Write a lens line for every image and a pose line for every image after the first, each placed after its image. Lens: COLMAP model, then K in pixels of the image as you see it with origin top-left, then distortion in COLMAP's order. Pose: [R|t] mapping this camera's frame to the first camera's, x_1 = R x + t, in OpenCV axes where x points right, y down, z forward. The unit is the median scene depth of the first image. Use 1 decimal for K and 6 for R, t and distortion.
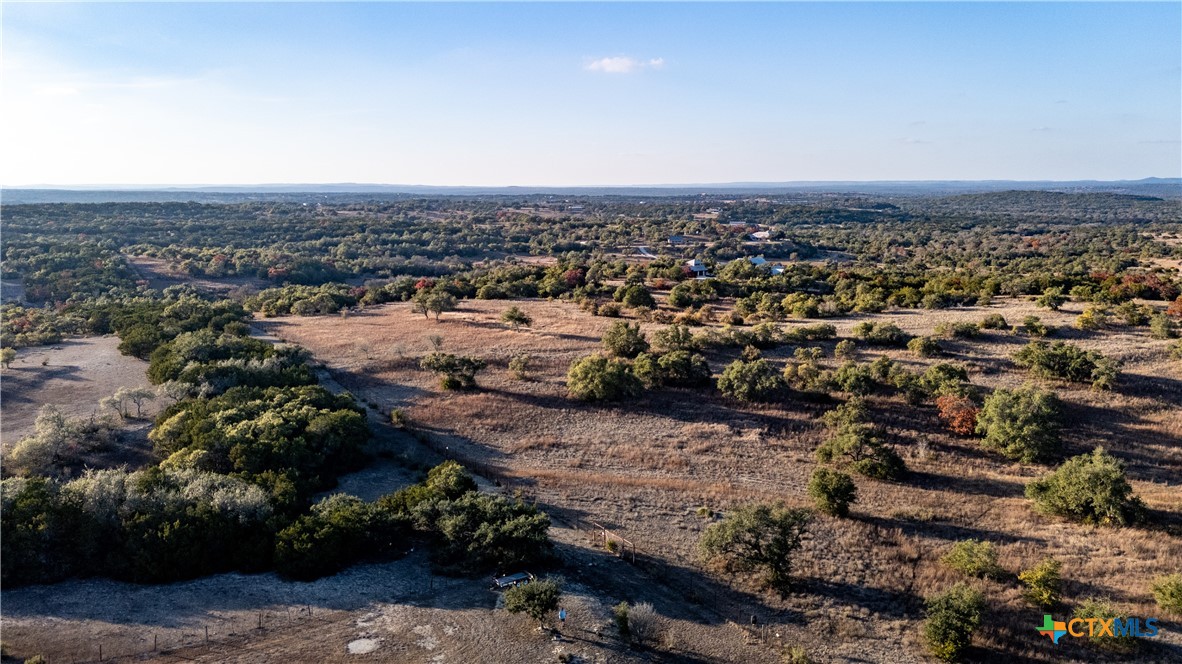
lens RADIAL K [[867.2, 0, 596.3], [0, 867.2, 335.1], [0, 0, 1]] dist [0.068924, -0.060076]
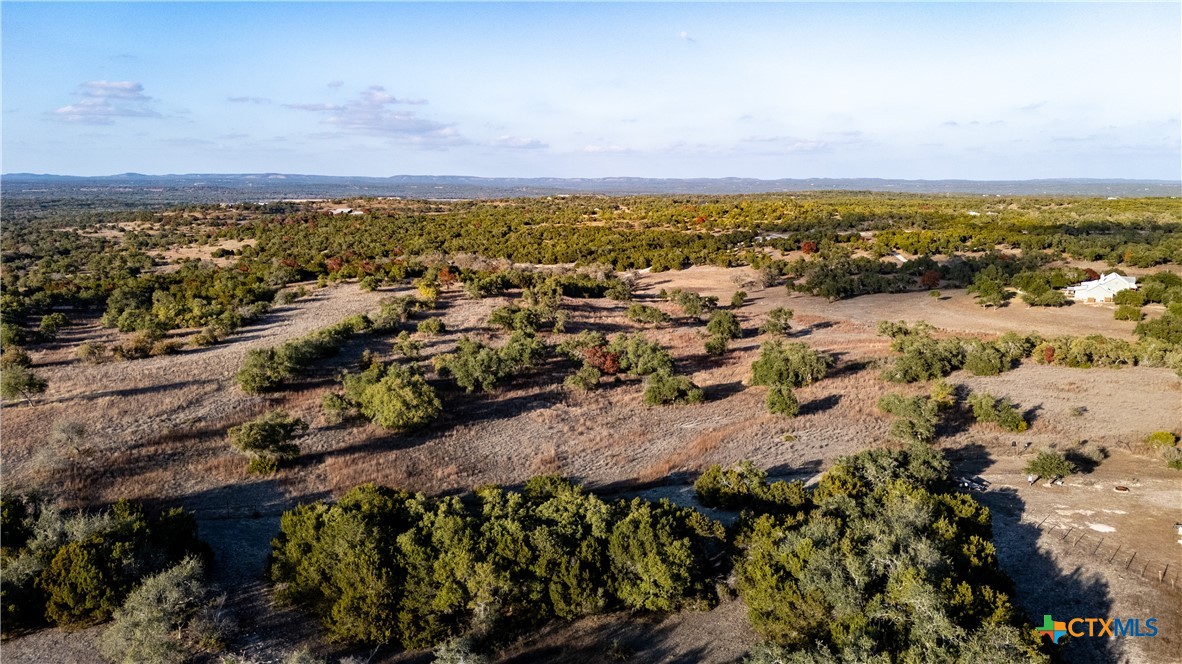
lens RADIAL K [[867.2, 0, 596.3], [0, 867.2, 335.1], [0, 0, 1]] dist [0.068924, -0.060076]
pose [[0.330812, -0.154118, 0.931027, -1.534122], [0.150429, 0.982571, 0.109200, -0.171864], [-0.931630, 0.103928, 0.348230, 1.088284]]
